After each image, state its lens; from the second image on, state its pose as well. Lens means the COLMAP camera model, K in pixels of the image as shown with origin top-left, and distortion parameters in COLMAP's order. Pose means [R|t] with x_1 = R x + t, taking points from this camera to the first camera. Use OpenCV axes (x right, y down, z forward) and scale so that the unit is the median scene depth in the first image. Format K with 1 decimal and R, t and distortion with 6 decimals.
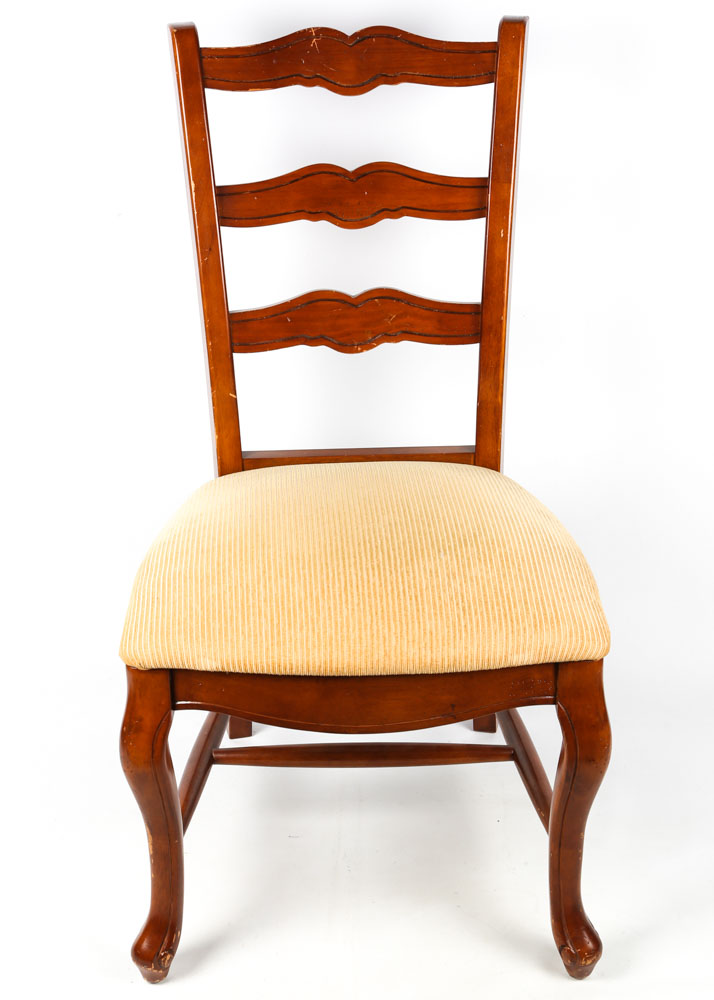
lens RADIAL K [[1743.7, 0, 375.6], [0, 1743.7, 526.2], [0, 0, 1]] dist [-0.015895, 0.114427]
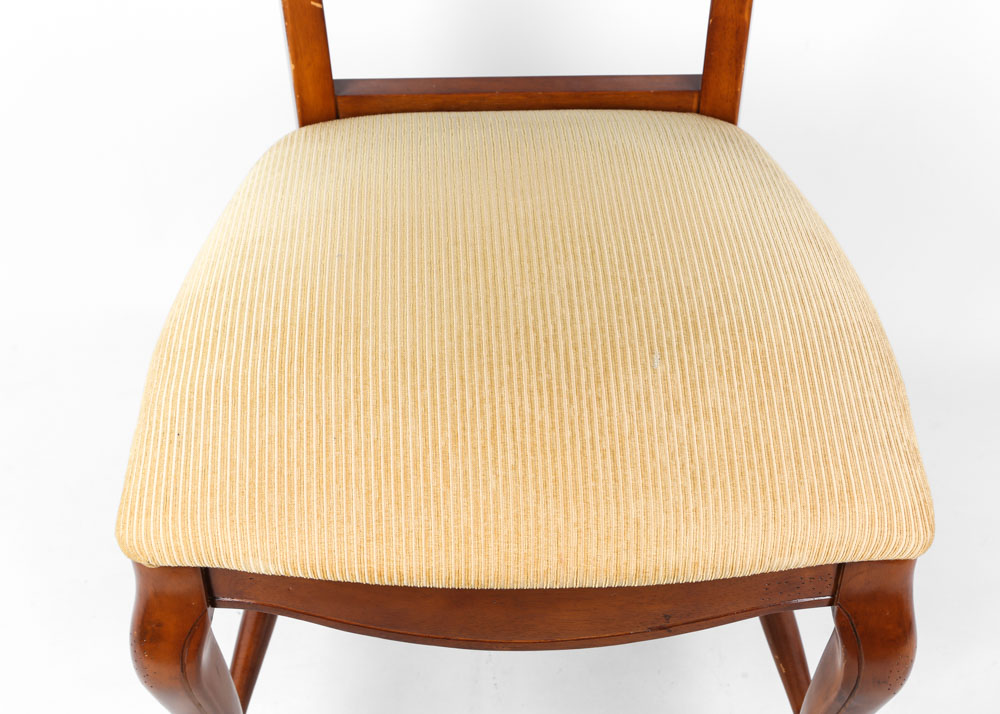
lens RADIAL K [[1680.6, 0, 500.0], [0, 1680.6, 357.0], [0, 0, 1]] dist [-0.032186, -0.020040]
pose [[0.999794, 0.016472, -0.011877, -0.008449], [-0.012159, 0.954005, 0.299544, -0.156030], [0.016265, -0.299338, 0.954009, 0.455873]]
